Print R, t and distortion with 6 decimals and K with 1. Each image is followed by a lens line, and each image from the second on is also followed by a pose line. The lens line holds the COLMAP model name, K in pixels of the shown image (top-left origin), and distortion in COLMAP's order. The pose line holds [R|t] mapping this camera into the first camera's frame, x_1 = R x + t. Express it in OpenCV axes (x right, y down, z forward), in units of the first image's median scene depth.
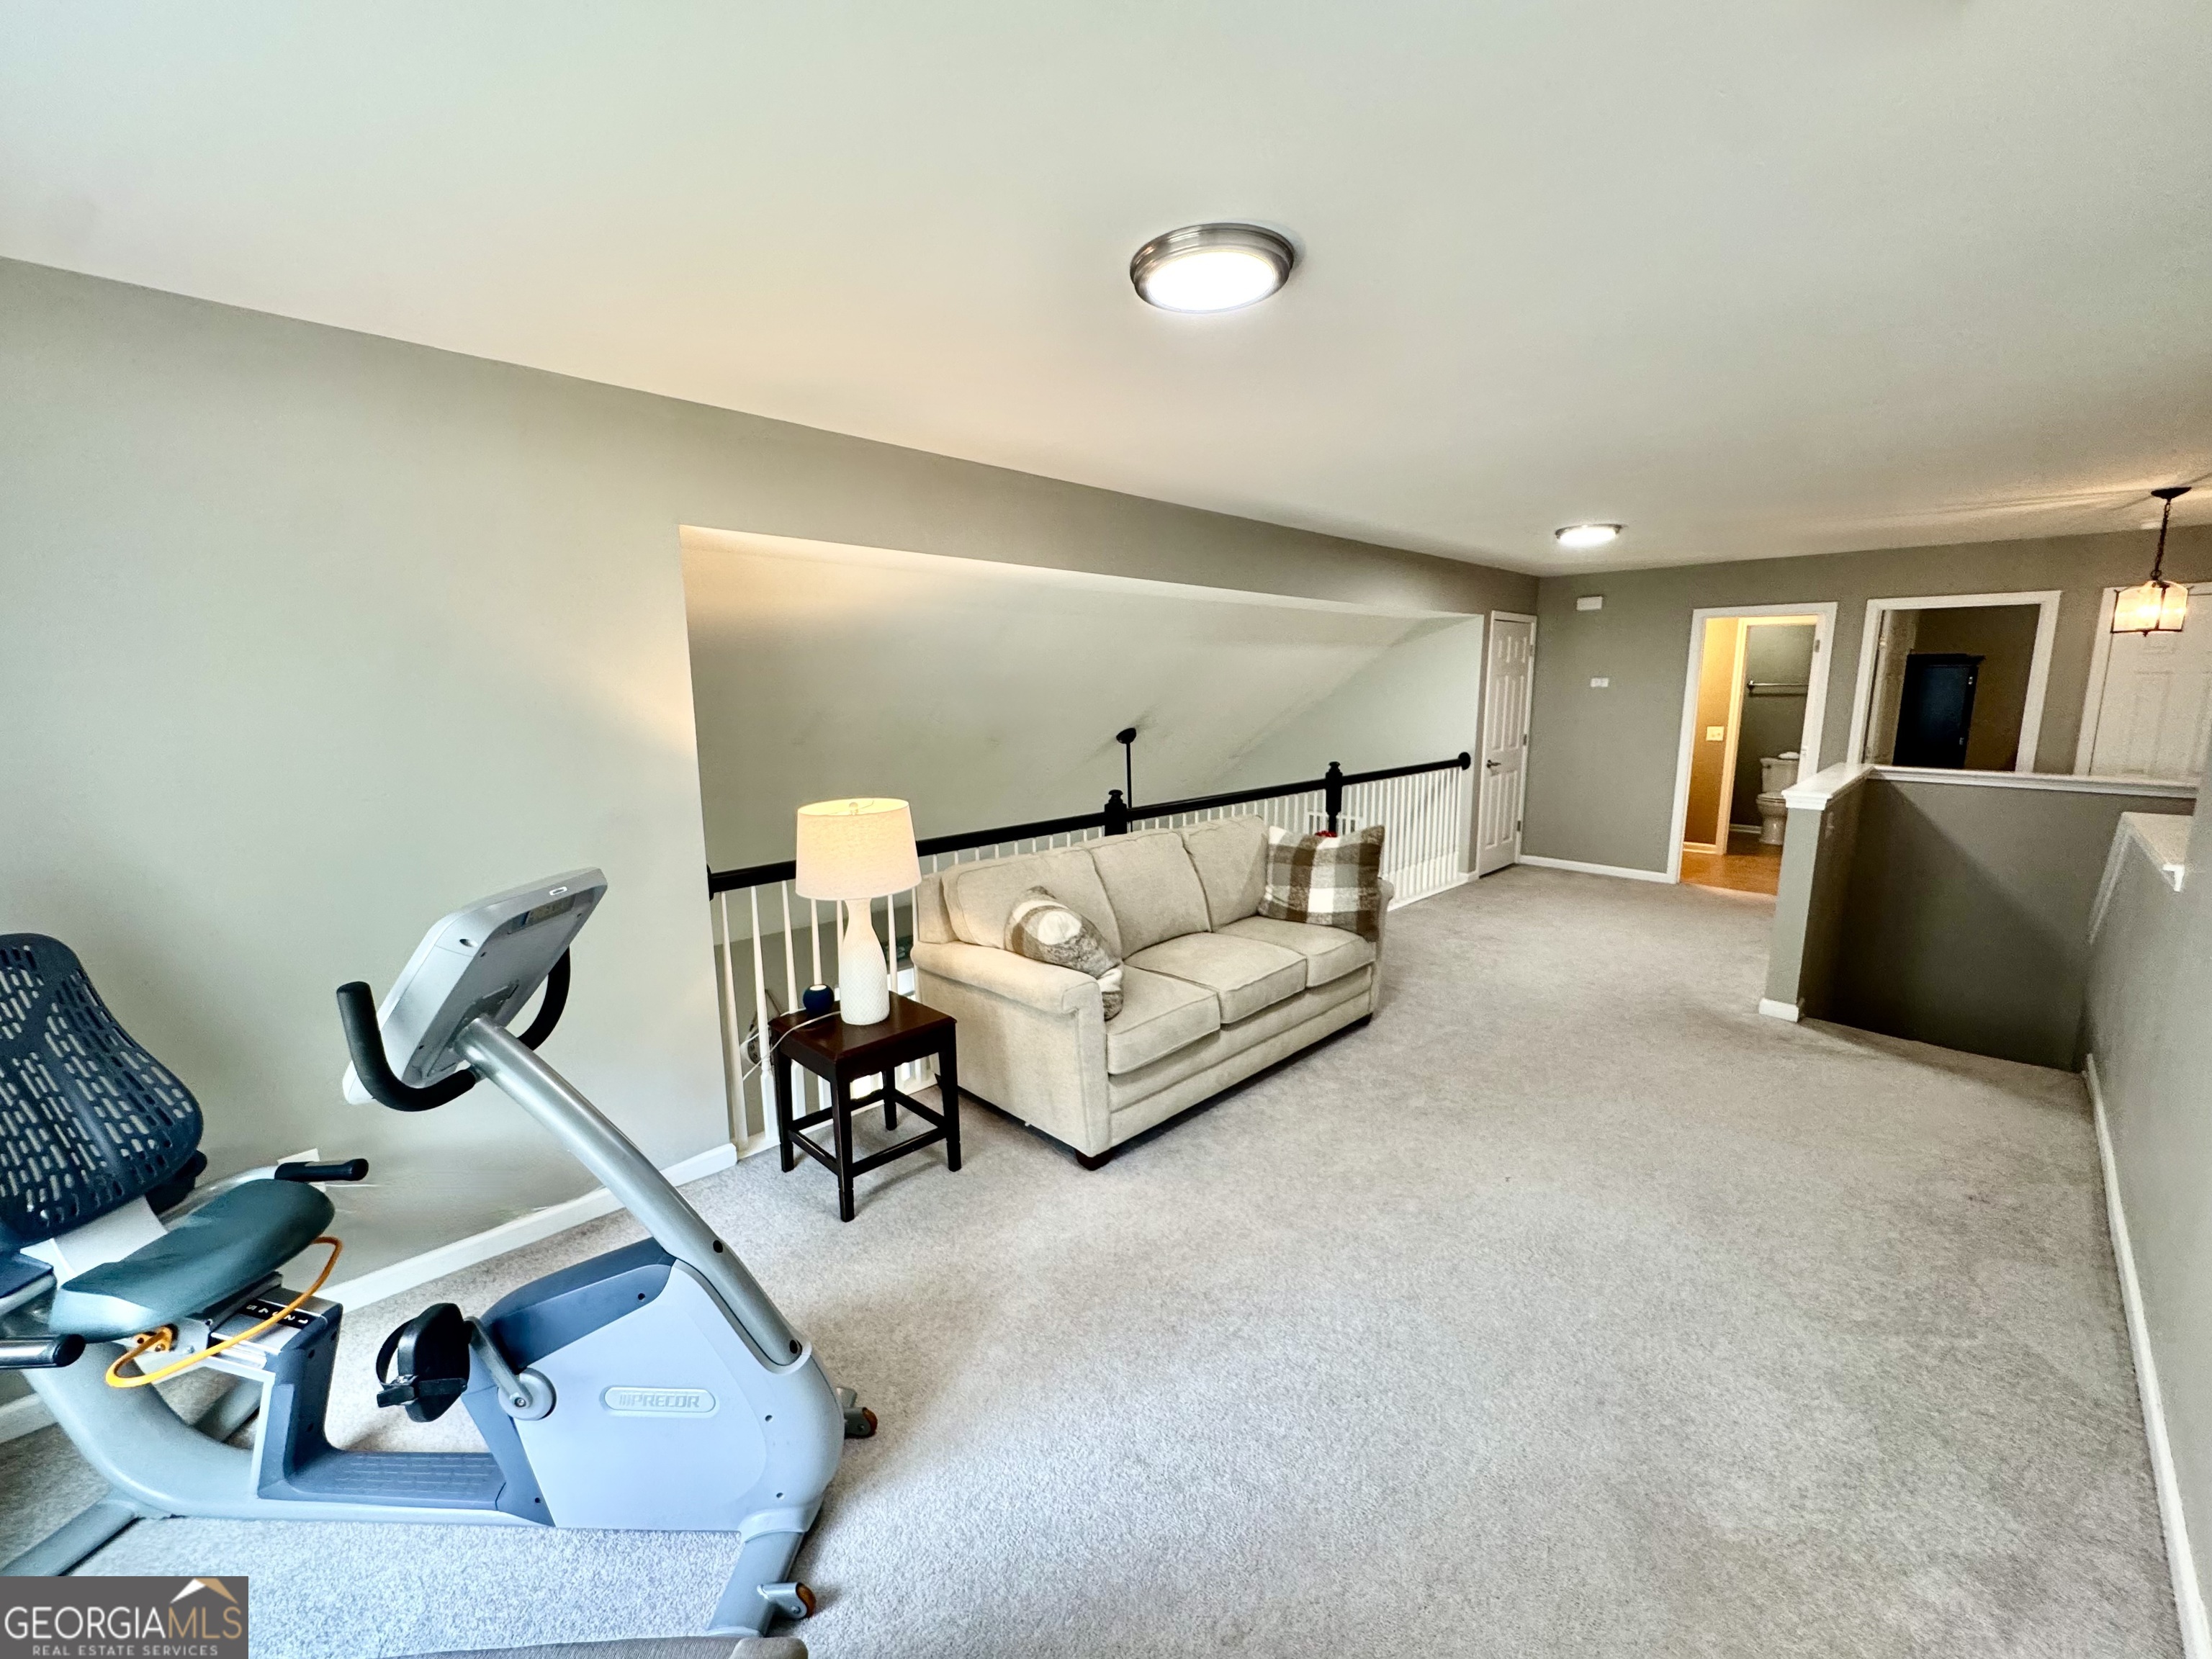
lens RADIAL K [[900.9, 0, 1104.3], [0, 900.9, 830.4], [0, 0, 1]] dist [-0.005212, 0.000167]
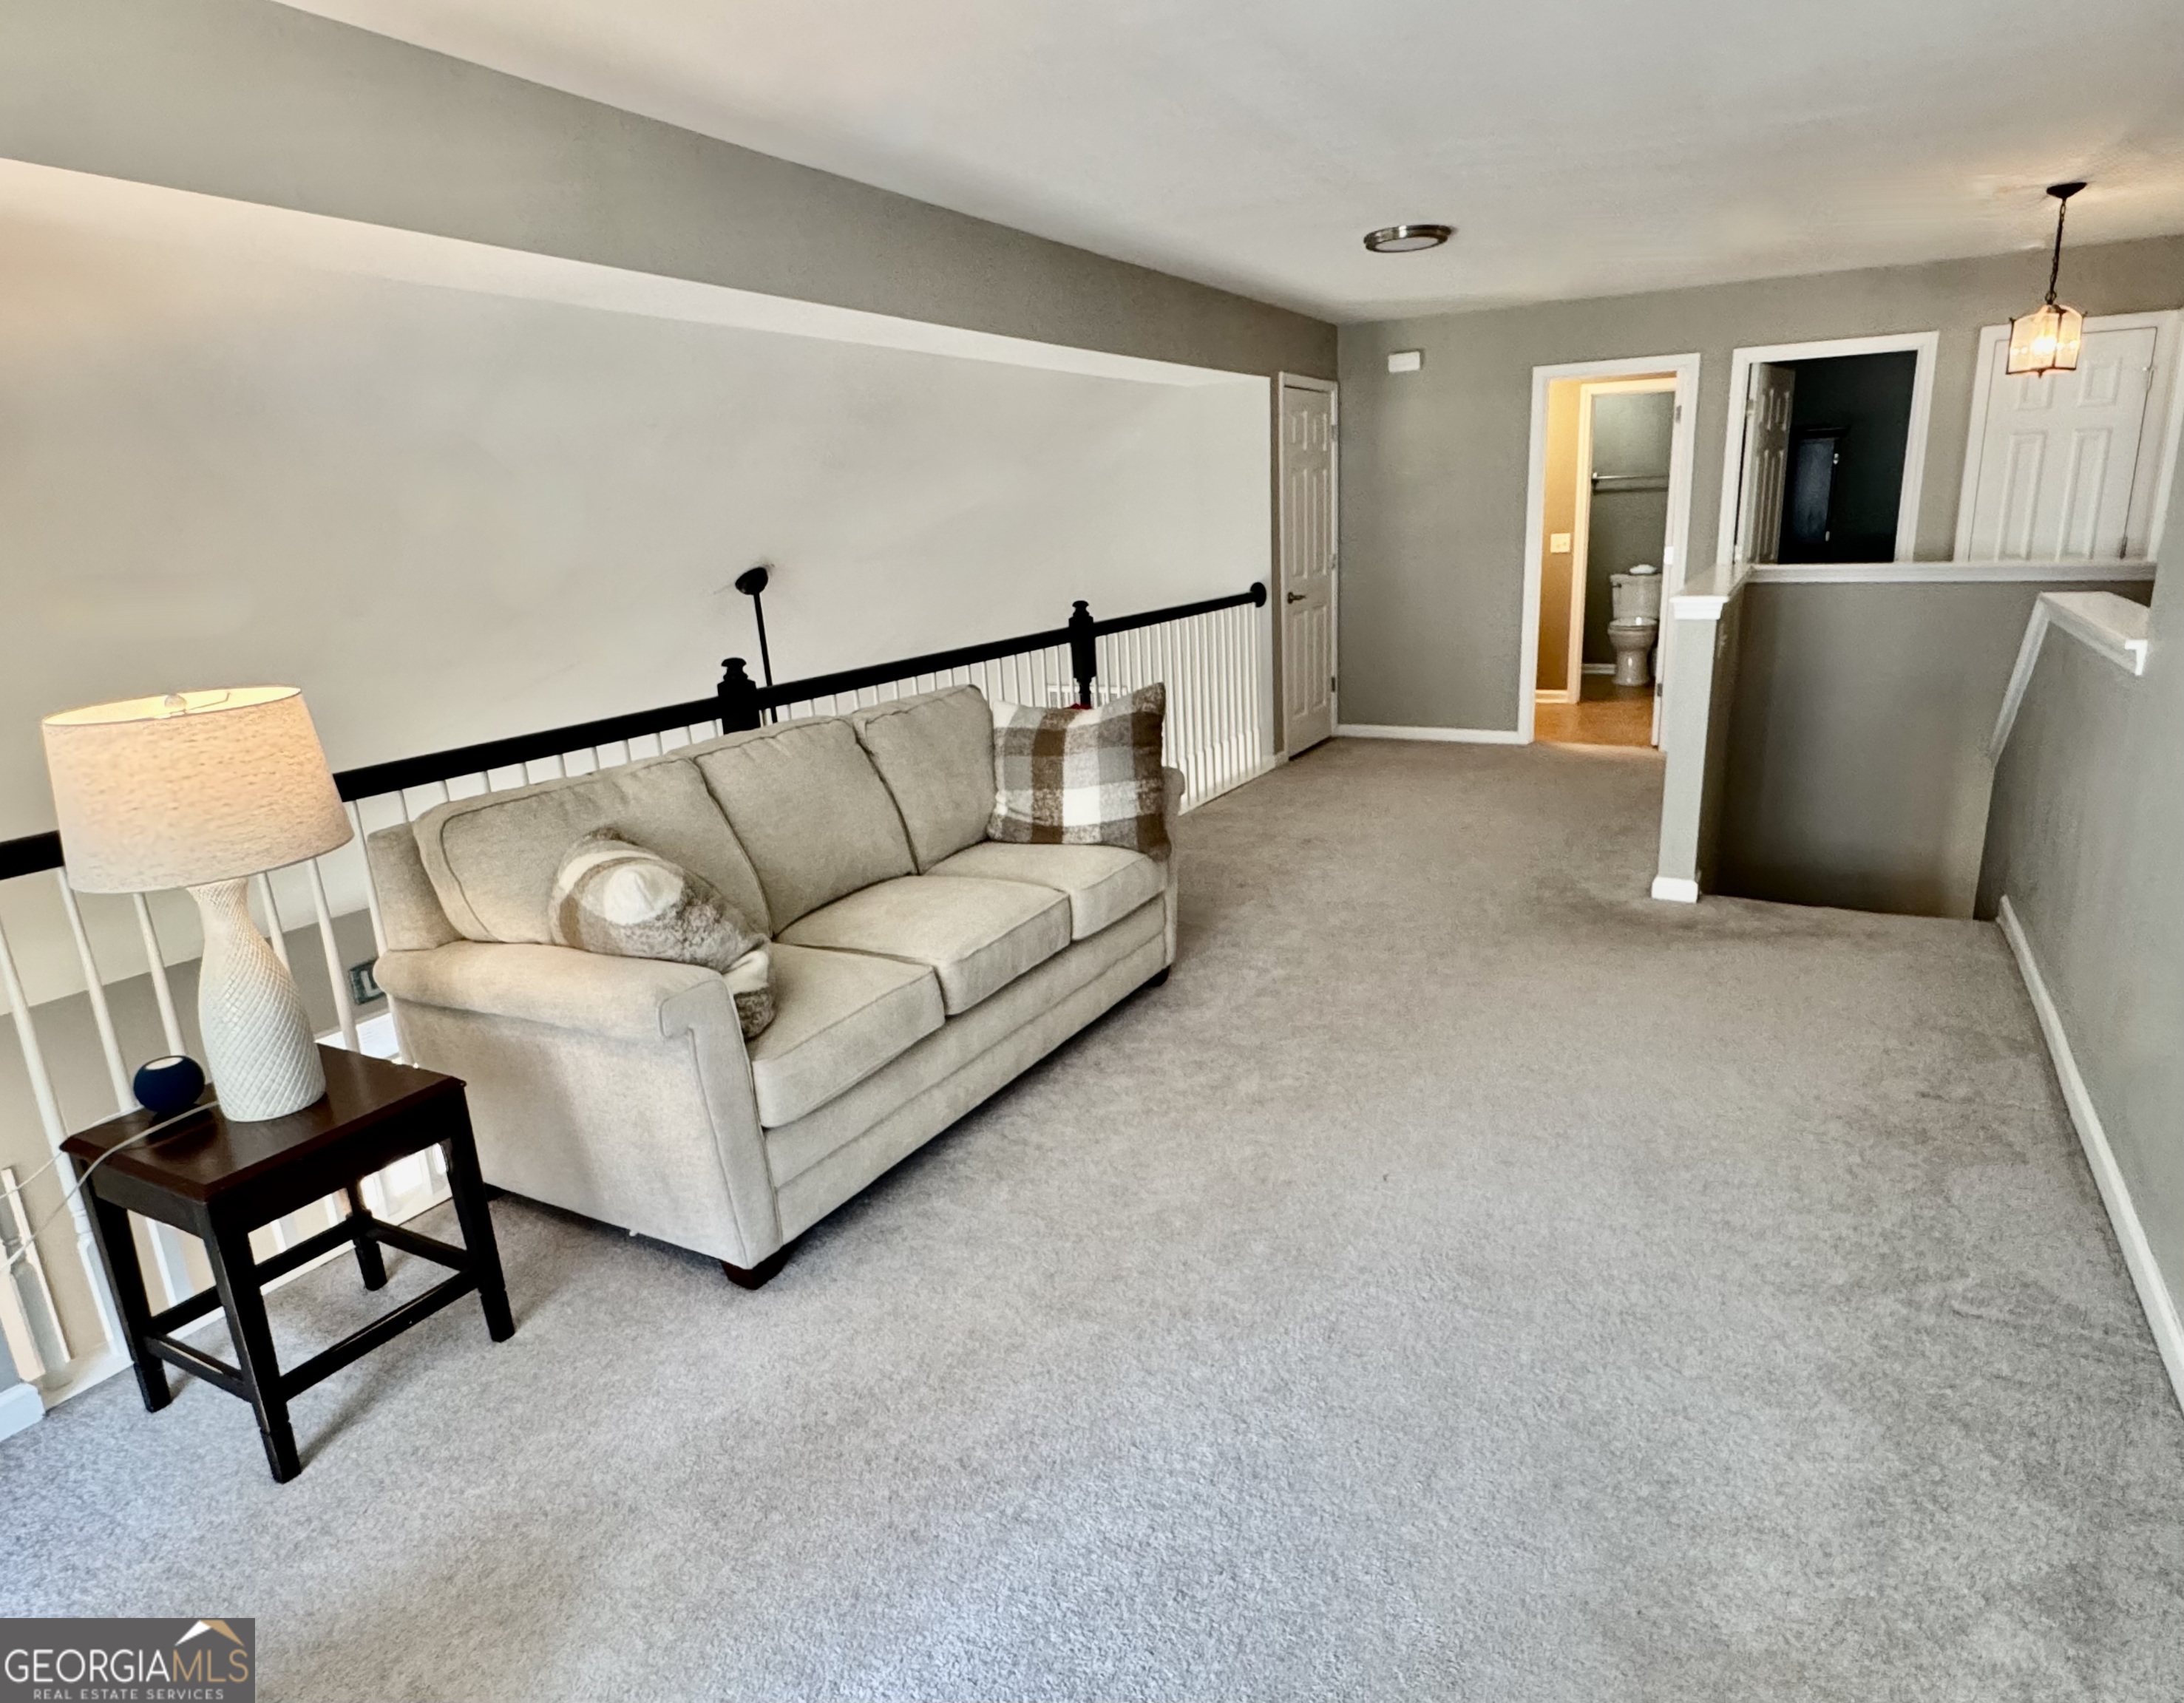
lens RADIAL K [[1265.4, 0, 1130.3], [0, 1265.4, 855.4], [0, 0, 1]] dist [-0.001151, 0.000139]
pose [[0.955287, -0.112719, 0.273352, 0.027806], [0.087322, 0.990800, 0.103397, 0.028657], [-0.282492, -0.074904, 0.956341, 0.152399]]
